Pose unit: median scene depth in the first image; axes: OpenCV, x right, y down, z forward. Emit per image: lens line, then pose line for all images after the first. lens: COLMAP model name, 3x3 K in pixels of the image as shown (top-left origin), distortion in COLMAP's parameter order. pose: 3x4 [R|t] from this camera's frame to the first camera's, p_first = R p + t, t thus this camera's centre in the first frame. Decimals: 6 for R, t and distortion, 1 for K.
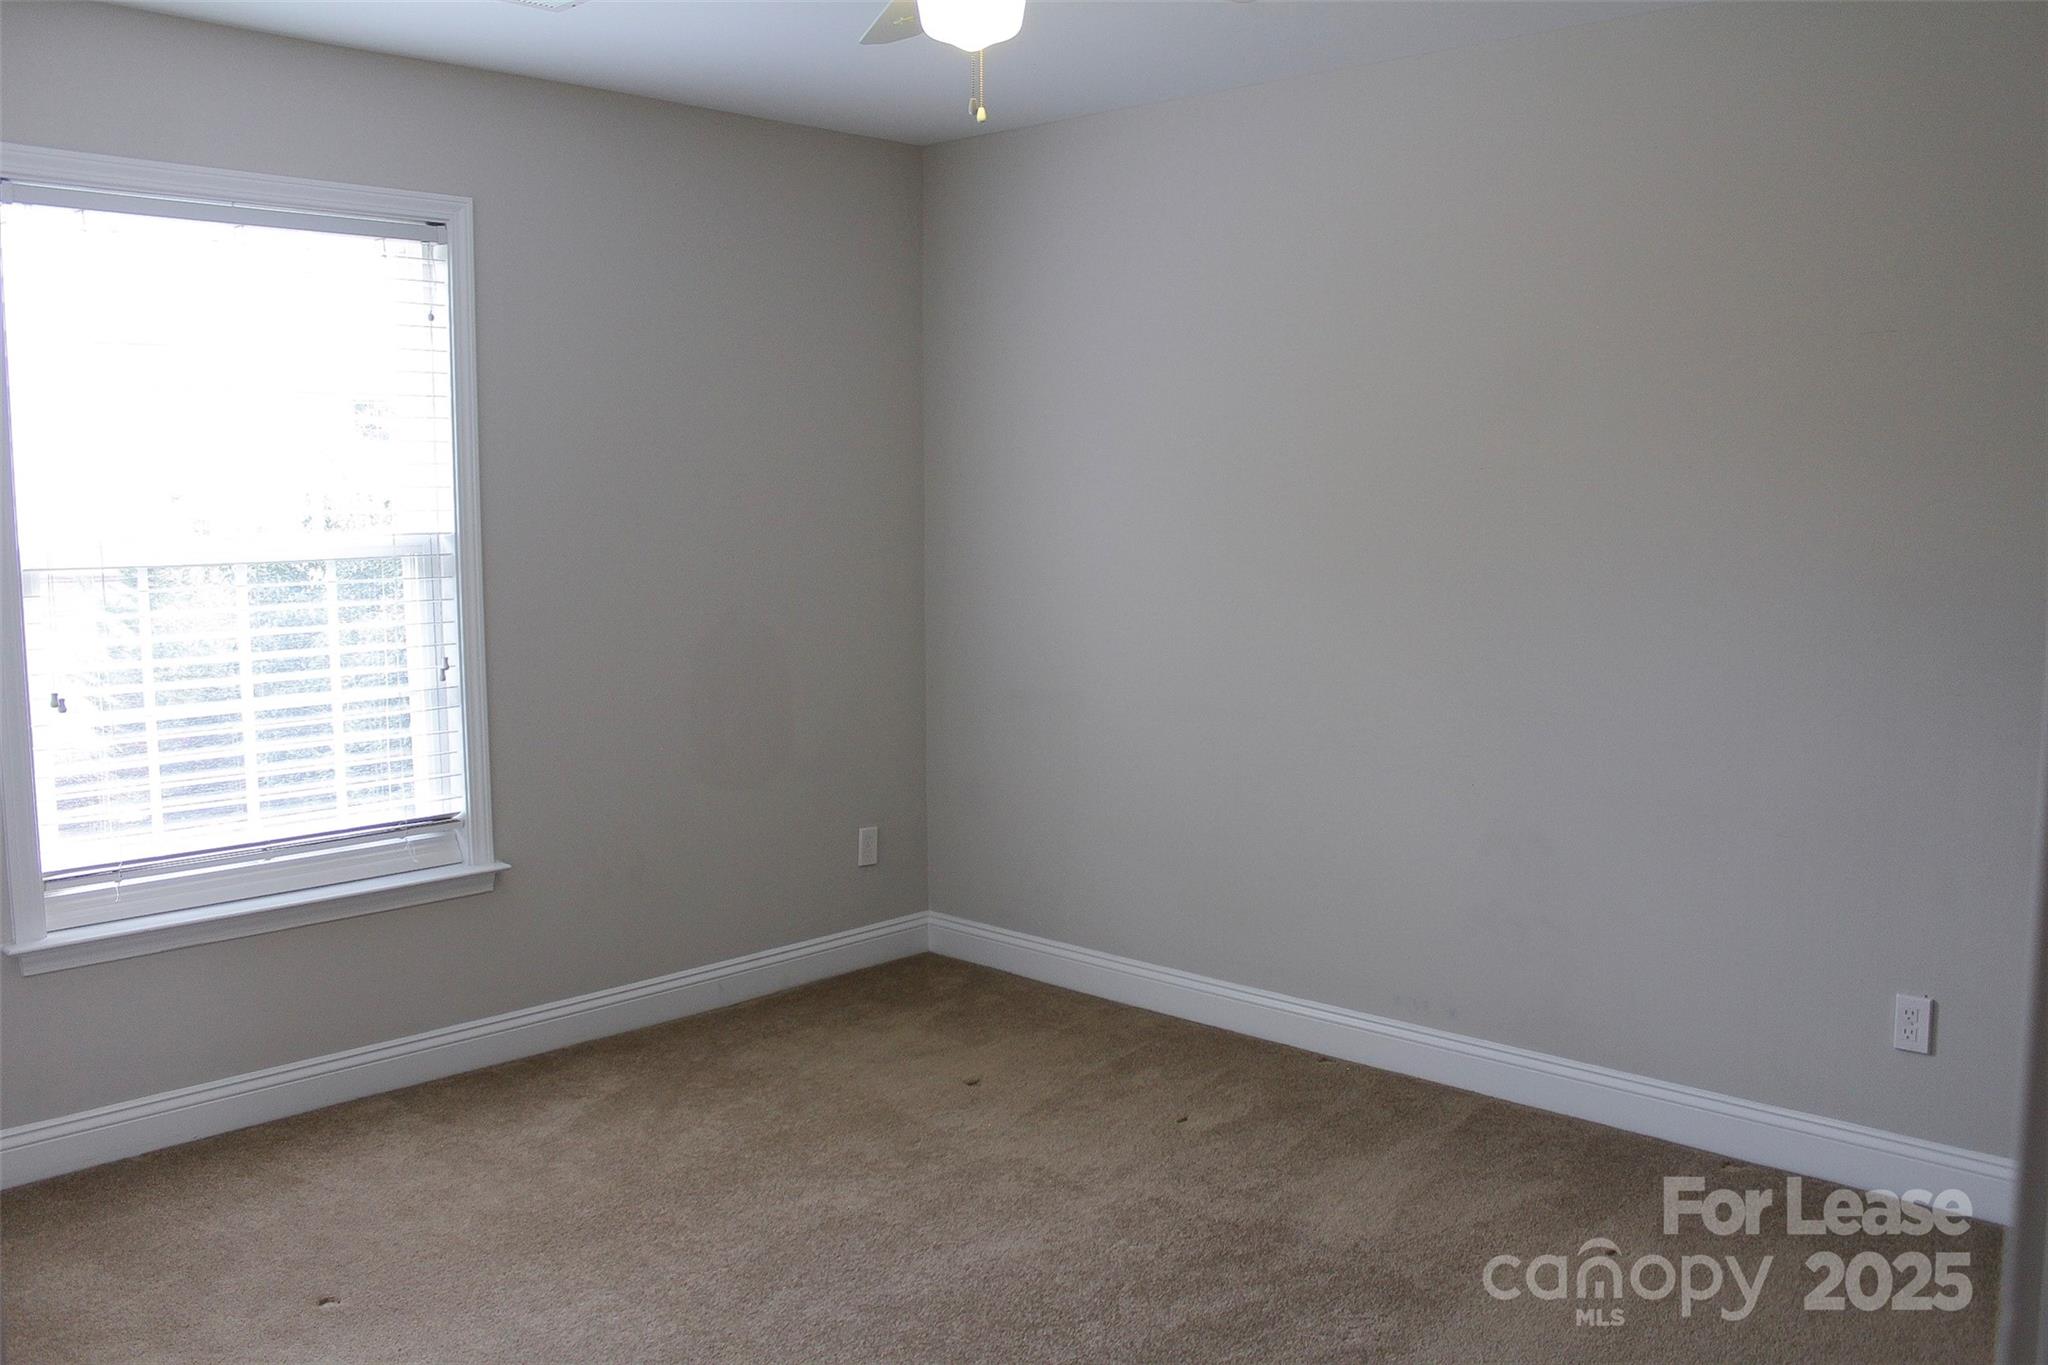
lens RADIAL K [[1732.1, 0, 1025.7], [0, 1732.1, 679.0], [0, 0, 1]] dist [-0.126517, 0.071870]
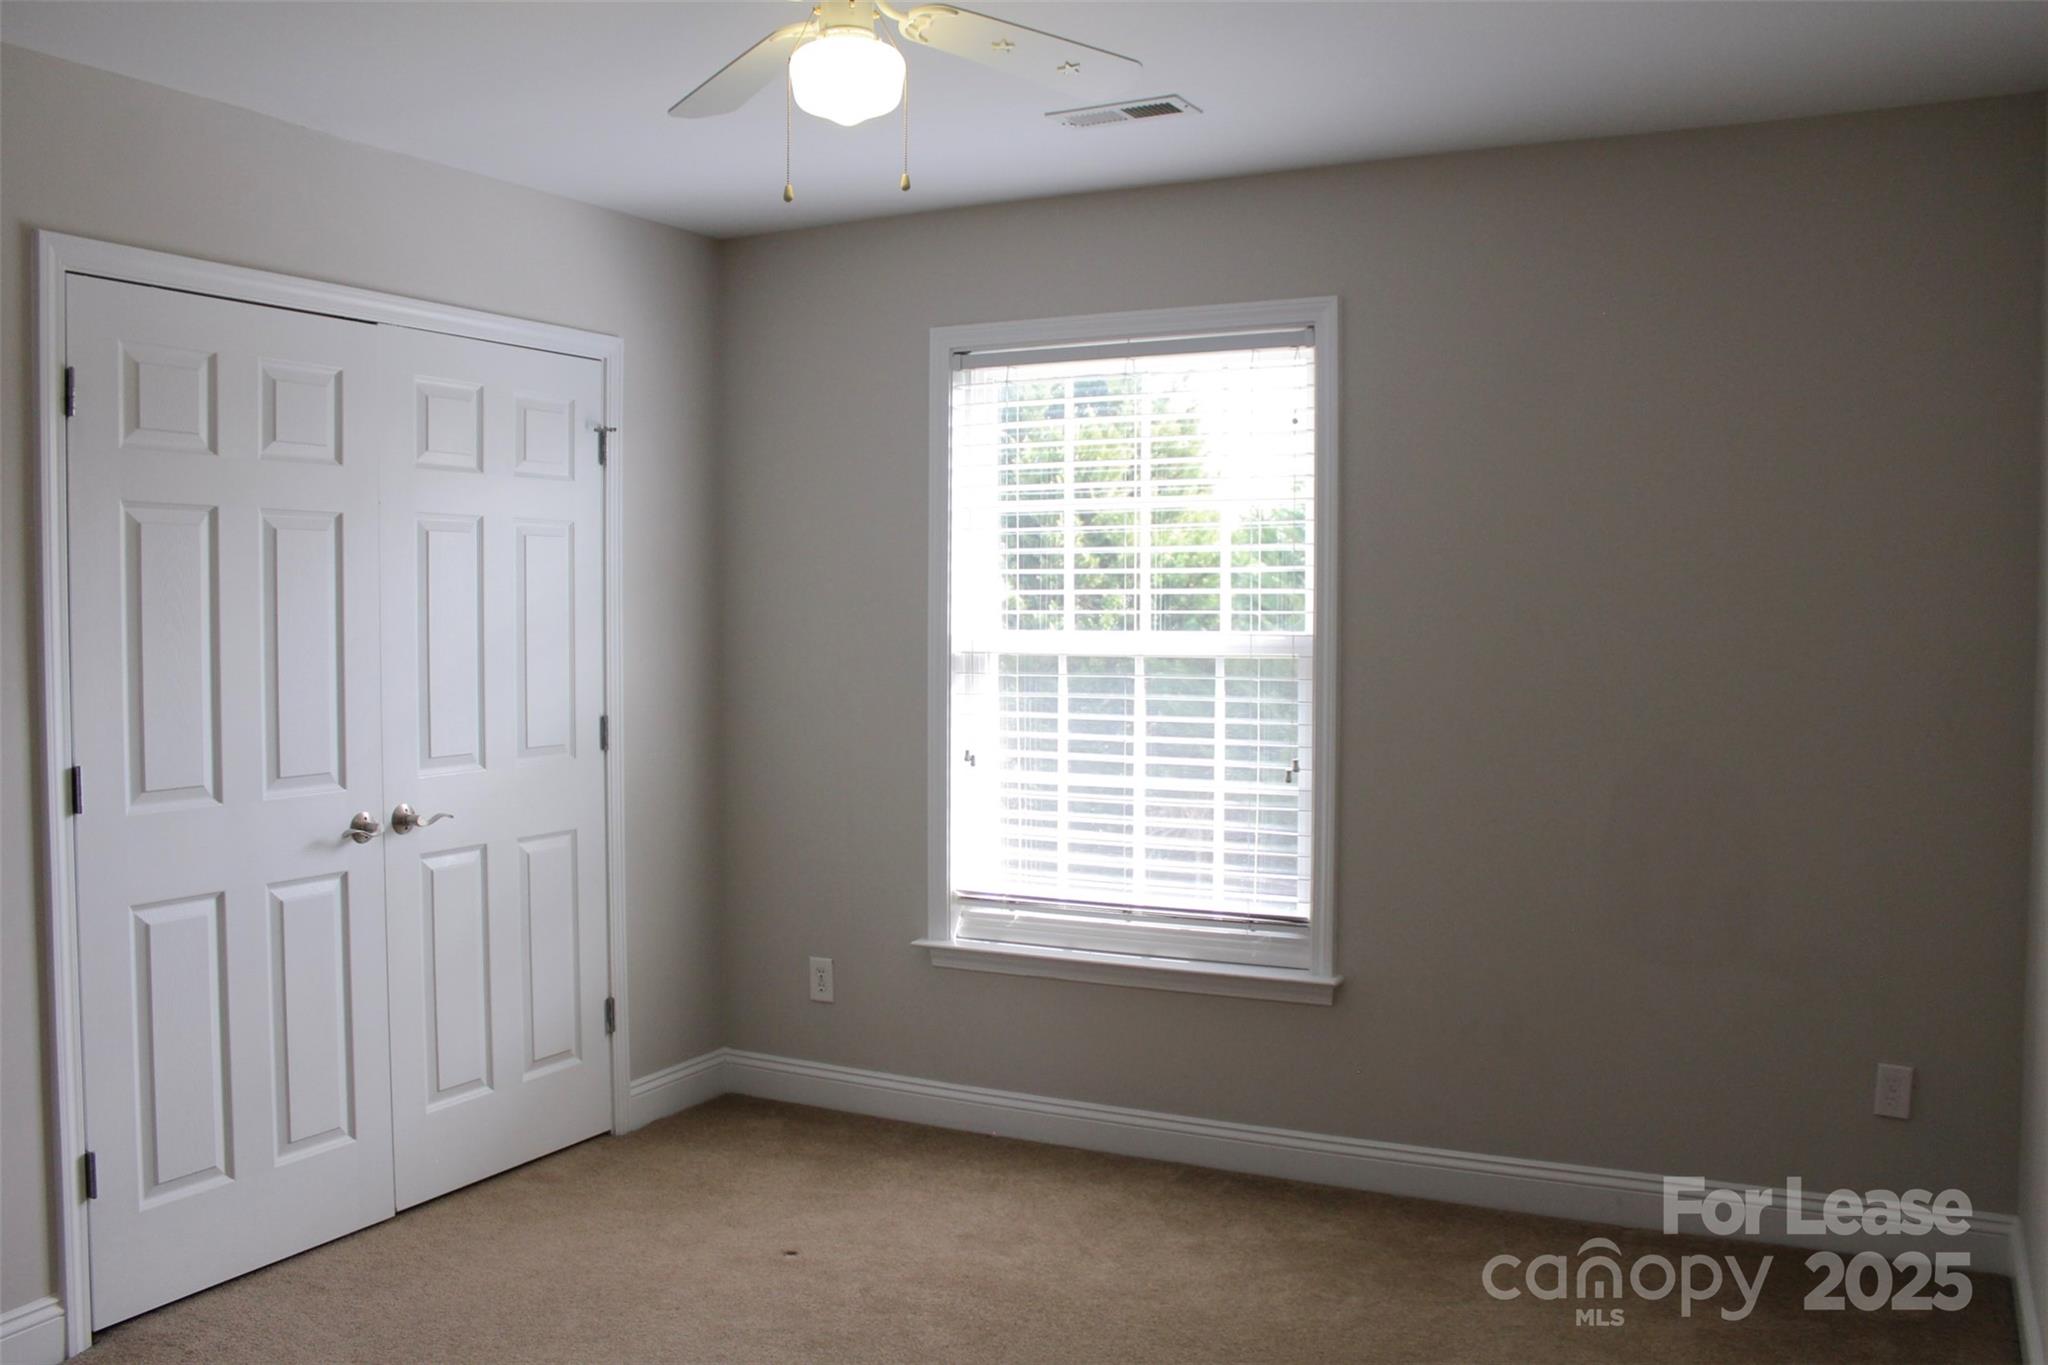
lens RADIAL K [[1732.1, 0, 1025.3], [0, 1732.1, 684.8], [0, 0, 1]] dist [-0.126517, 0.071870]
pose [[0.289539, 0.056029, -0.955525, 0.584776], [-0.098425, 0.994736, 0.028504, -0.070949], [0.952092, 0.085795, 0.293529, 0.561022]]
